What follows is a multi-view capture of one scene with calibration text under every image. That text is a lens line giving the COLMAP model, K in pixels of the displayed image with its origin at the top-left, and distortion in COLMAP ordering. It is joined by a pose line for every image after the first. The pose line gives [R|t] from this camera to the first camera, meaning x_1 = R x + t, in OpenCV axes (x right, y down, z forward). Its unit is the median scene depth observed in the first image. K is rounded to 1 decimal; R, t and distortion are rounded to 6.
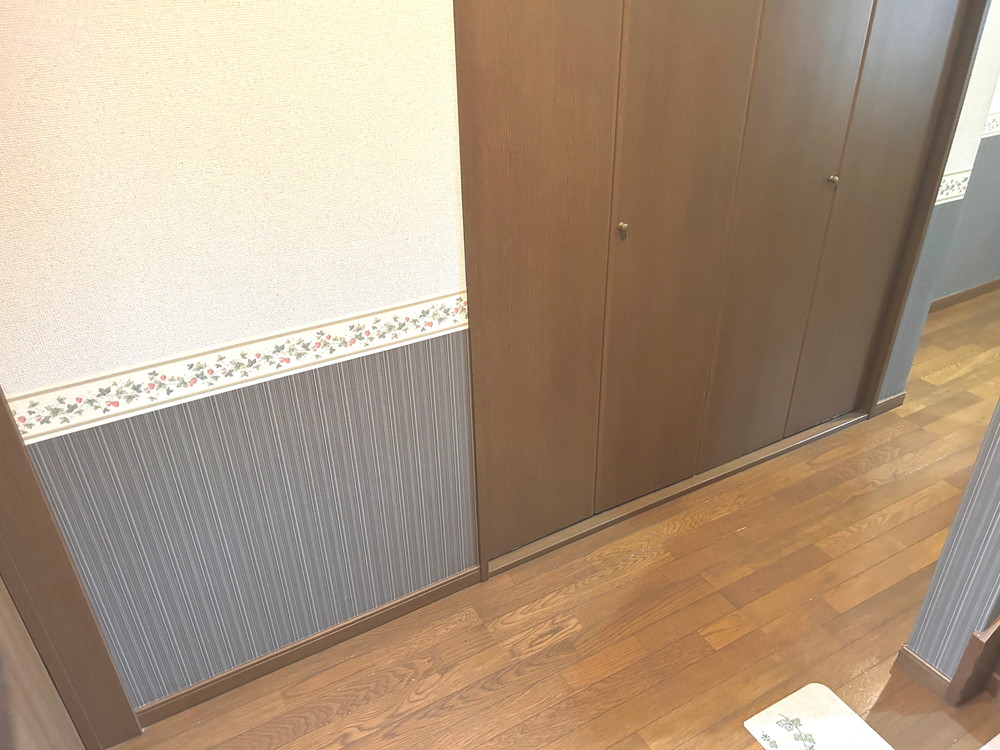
lens RADIAL K [[743.6, 0, 504.4], [0, 743.6, 383.4], [0, 0, 1]] dist [0.054755, -0.064419]
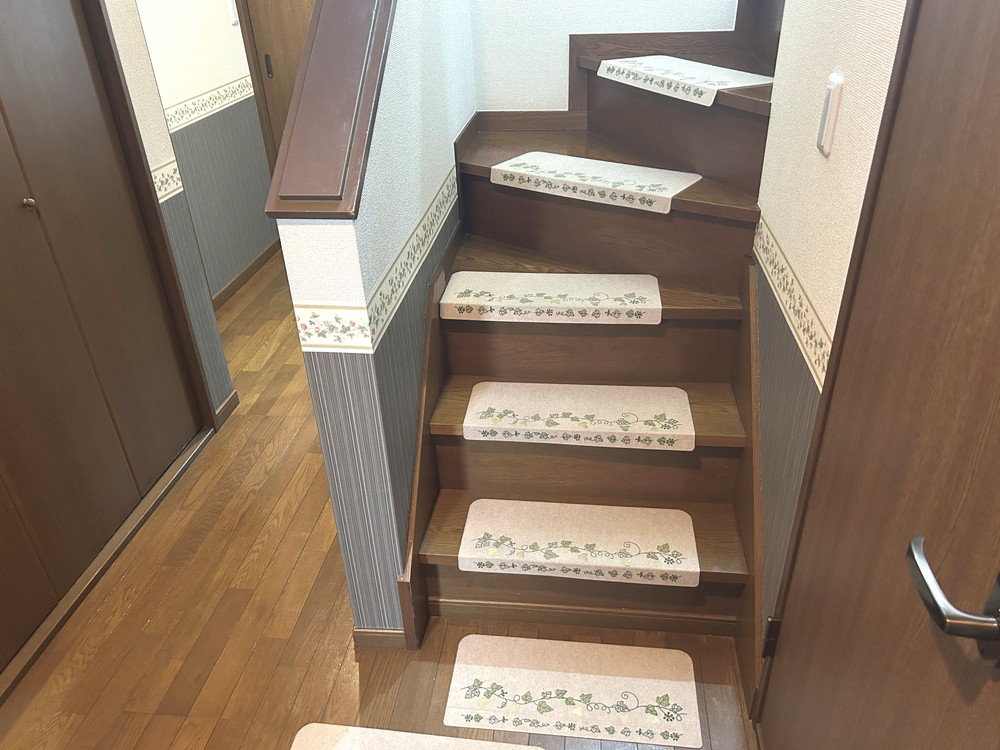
lens RADIAL K [[743.6, 0, 504.4], [0, 743.6, 383.4], [0, 0, 1]] dist [0.054755, -0.064419]
pose [[0.586443, -0.414758, 0.695744, 0.078003], [0.433266, 0.886368, 0.163196, -0.004061], [-0.684372, 0.205738, 0.699505, 0.094270]]
